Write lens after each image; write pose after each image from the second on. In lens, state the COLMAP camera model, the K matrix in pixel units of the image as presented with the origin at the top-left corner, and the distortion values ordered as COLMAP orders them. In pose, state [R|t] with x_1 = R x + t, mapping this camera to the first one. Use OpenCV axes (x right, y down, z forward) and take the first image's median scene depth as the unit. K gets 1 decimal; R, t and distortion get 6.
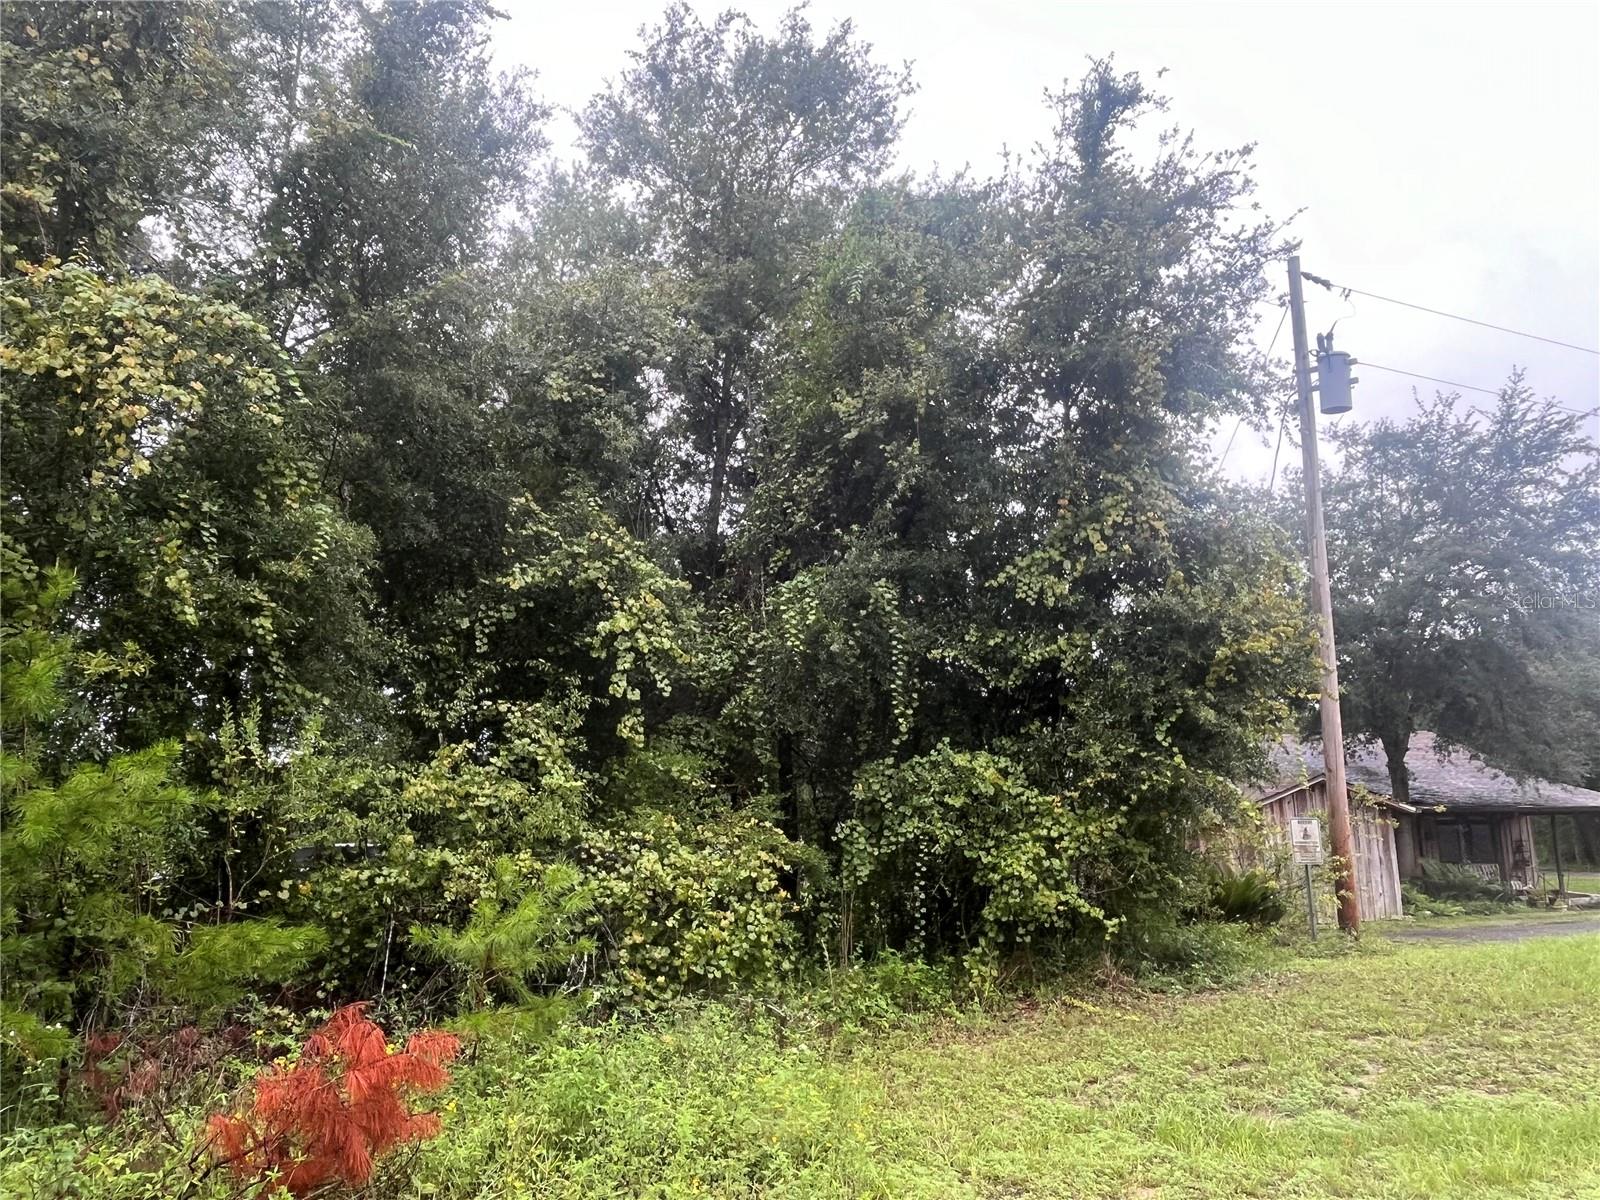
lens RADIAL K [[1080.6, 0, 799.6], [0, 1080.6, 604.2], [0, 0, 1]] dist [0.001390, -0.008382]
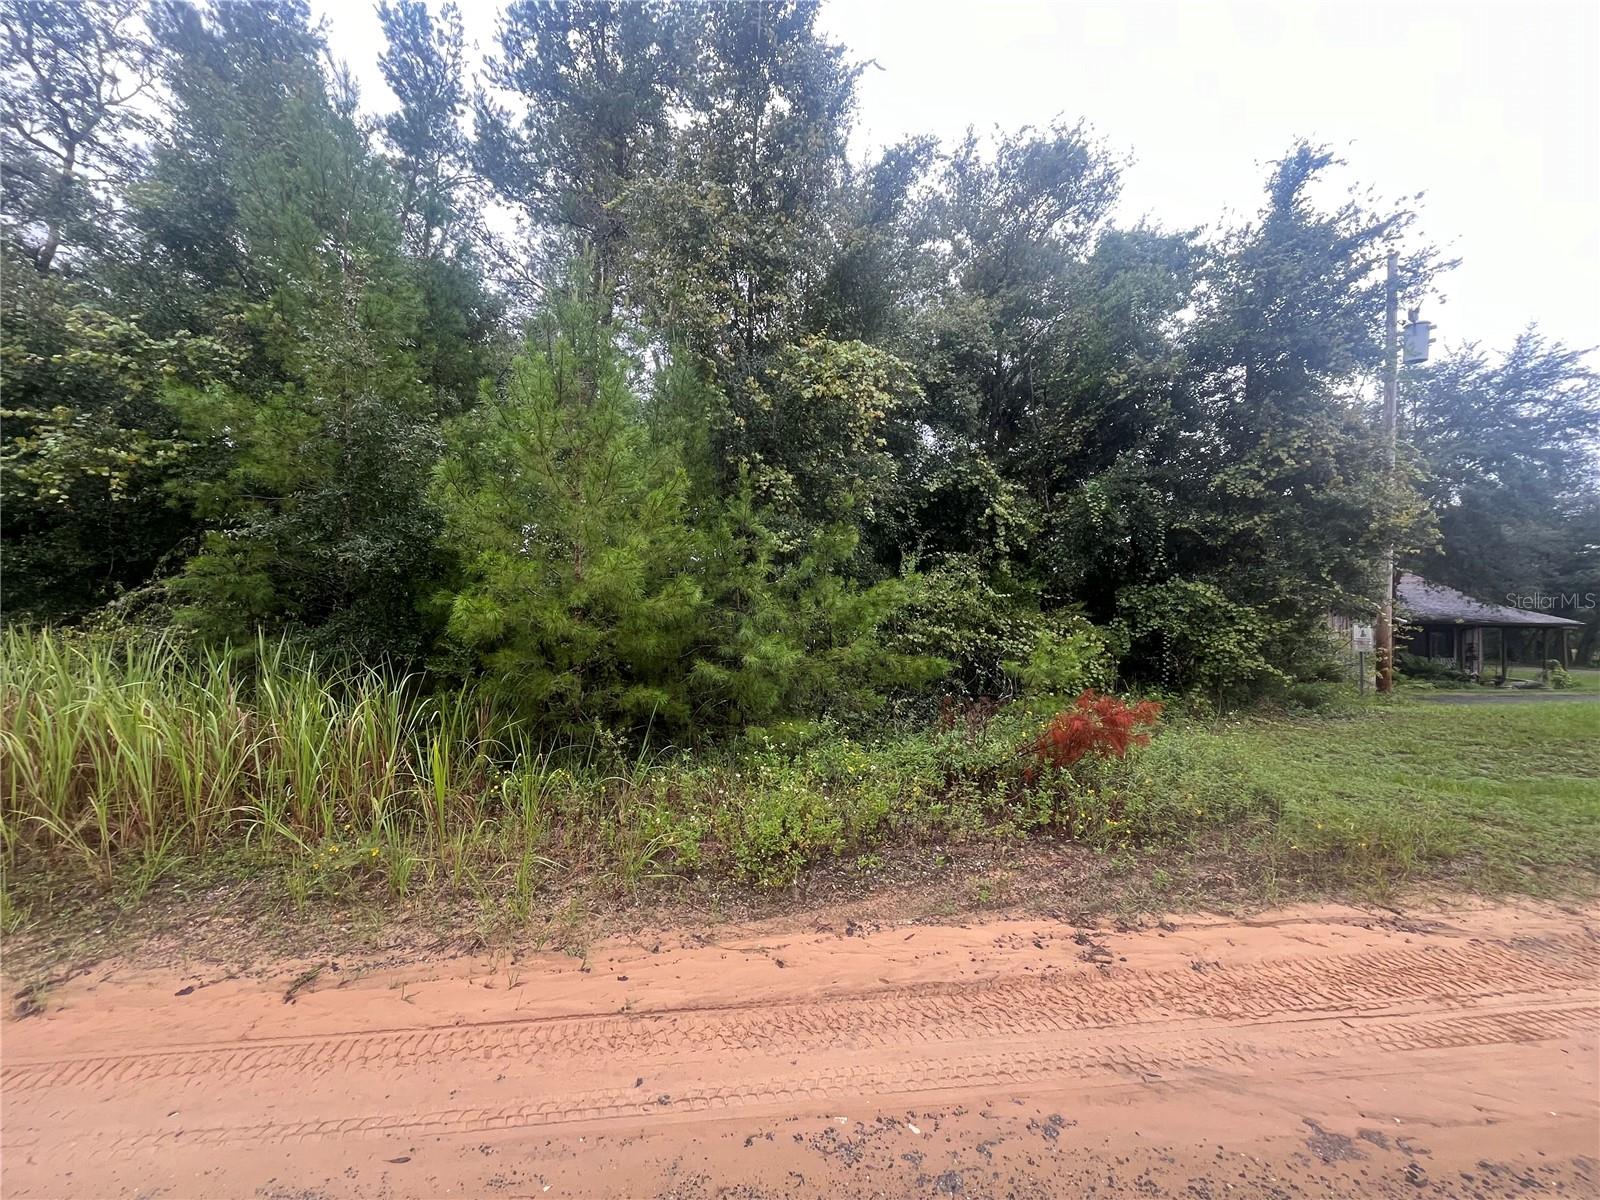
lens RADIAL K [[641.4, 0, 799.9], [0, 641.4, 594.0], [0, 0, 1]] dist [-0.003380, 0.000075]
pose [[0.980375, 0.018599, -0.196264, -0.262715], [0.013232, 0.987088, 0.159634, -0.018981], [0.196699, -0.159098, 0.967470, -0.140416]]
